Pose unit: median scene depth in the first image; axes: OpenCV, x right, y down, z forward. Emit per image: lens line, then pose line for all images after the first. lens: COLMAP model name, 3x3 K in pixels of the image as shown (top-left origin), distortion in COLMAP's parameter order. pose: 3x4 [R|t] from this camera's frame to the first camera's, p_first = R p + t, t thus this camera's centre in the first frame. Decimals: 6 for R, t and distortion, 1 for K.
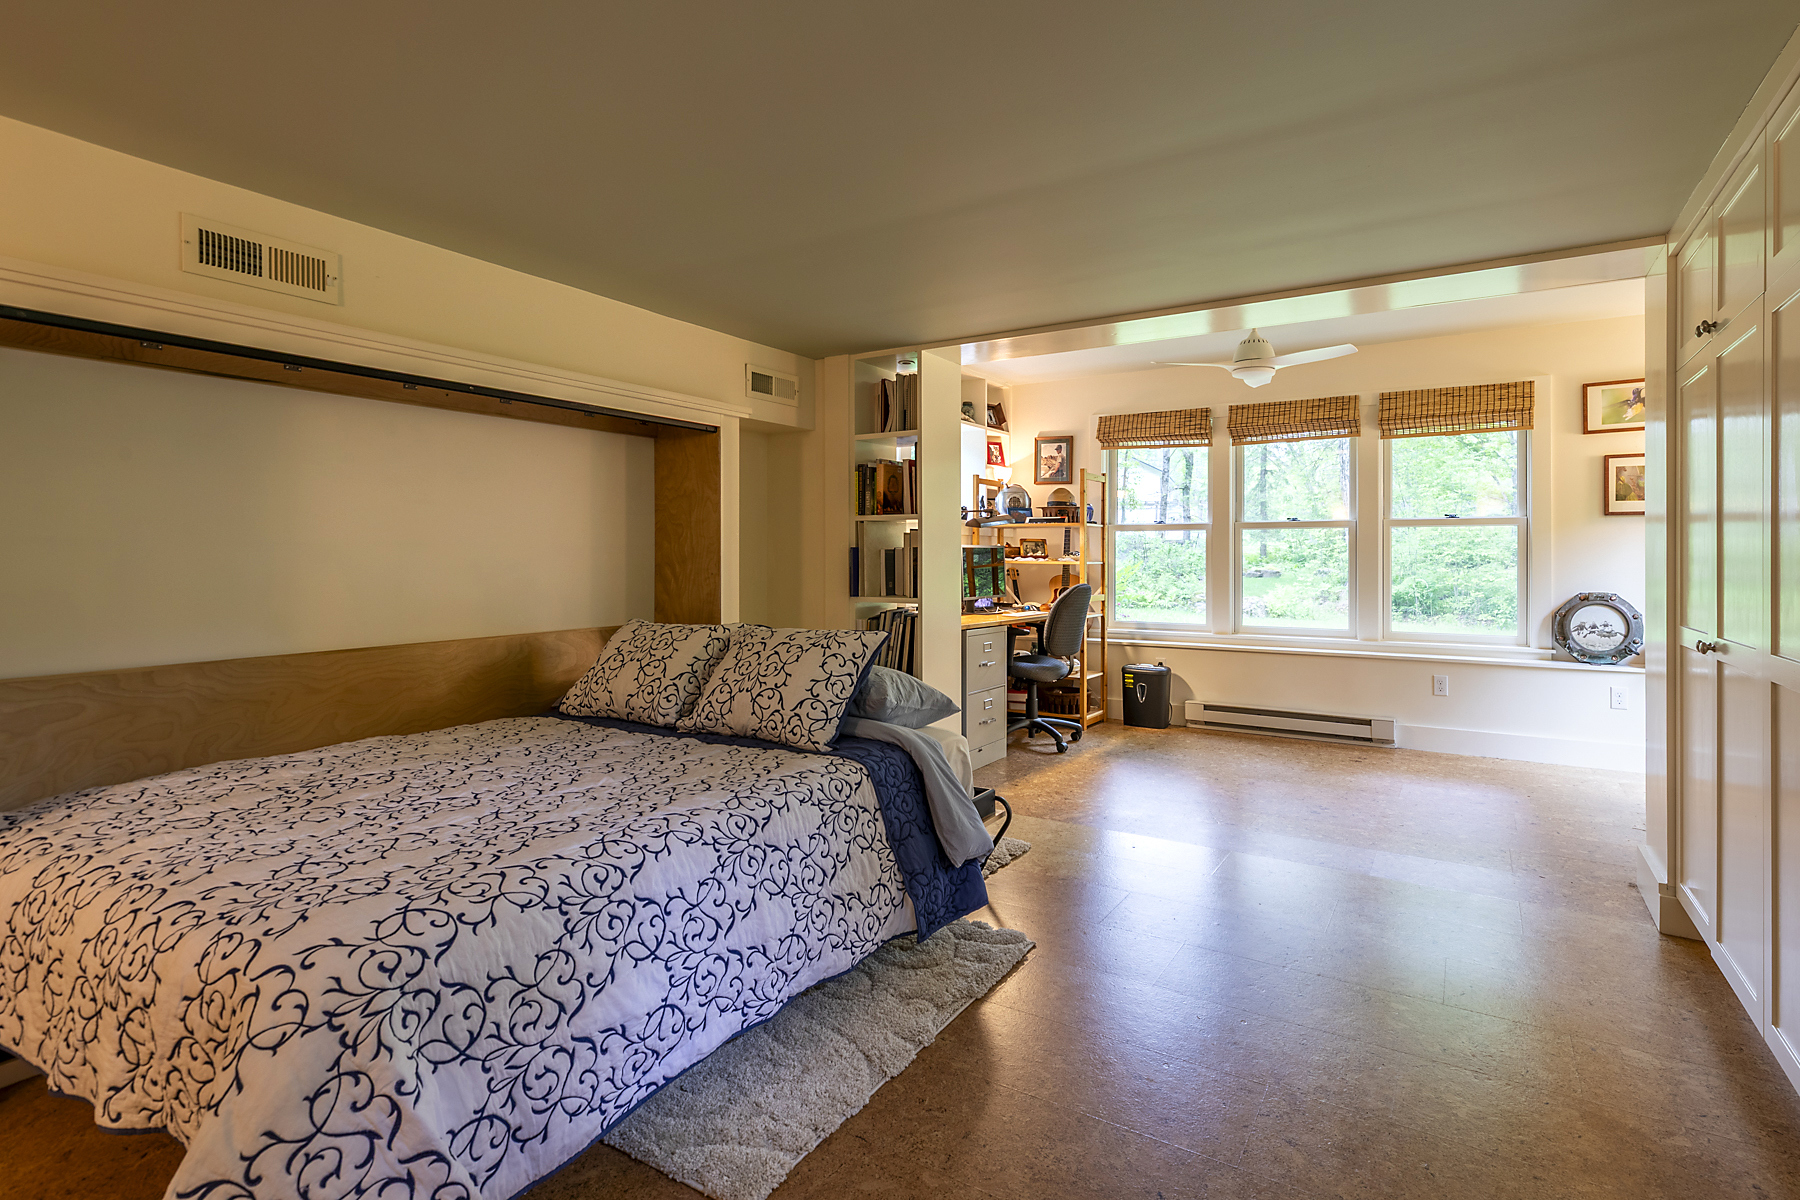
lens RADIAL K [[853.2, 0, 931.4], [0, 853.2, 566.5], [0, 0, 1]] dist [-0.025516, 0.000015]
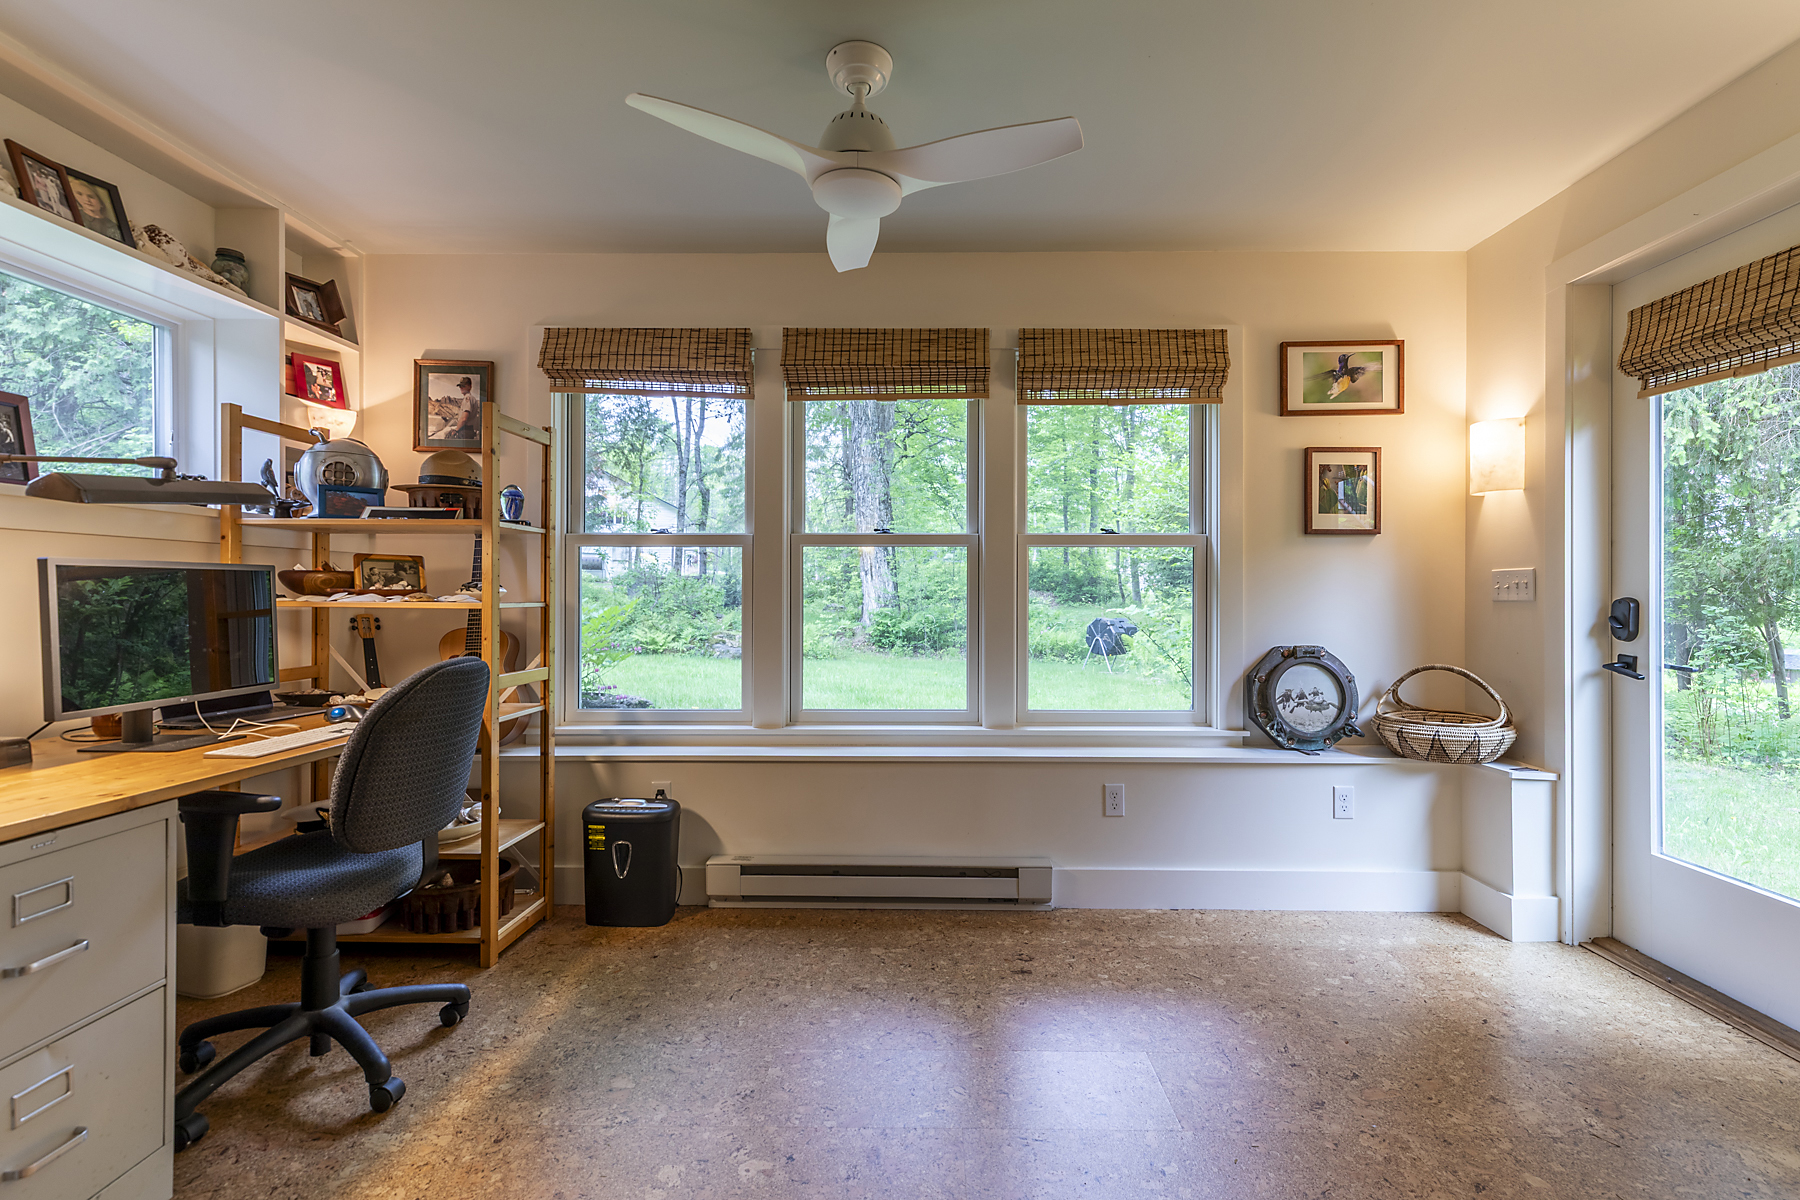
lens RADIAL K [[818.9, 0, 901.8], [0, 818.9, 581.5], [0, 0, 1]] dist [0.019813, 0.000412]
pose [[0.862791, 0.008304, 0.505493, 0.142985], [0.004389, 0.999704, -0.023914, -0.005623], [-0.505542, 0.022851, 0.862499, 0.492601]]
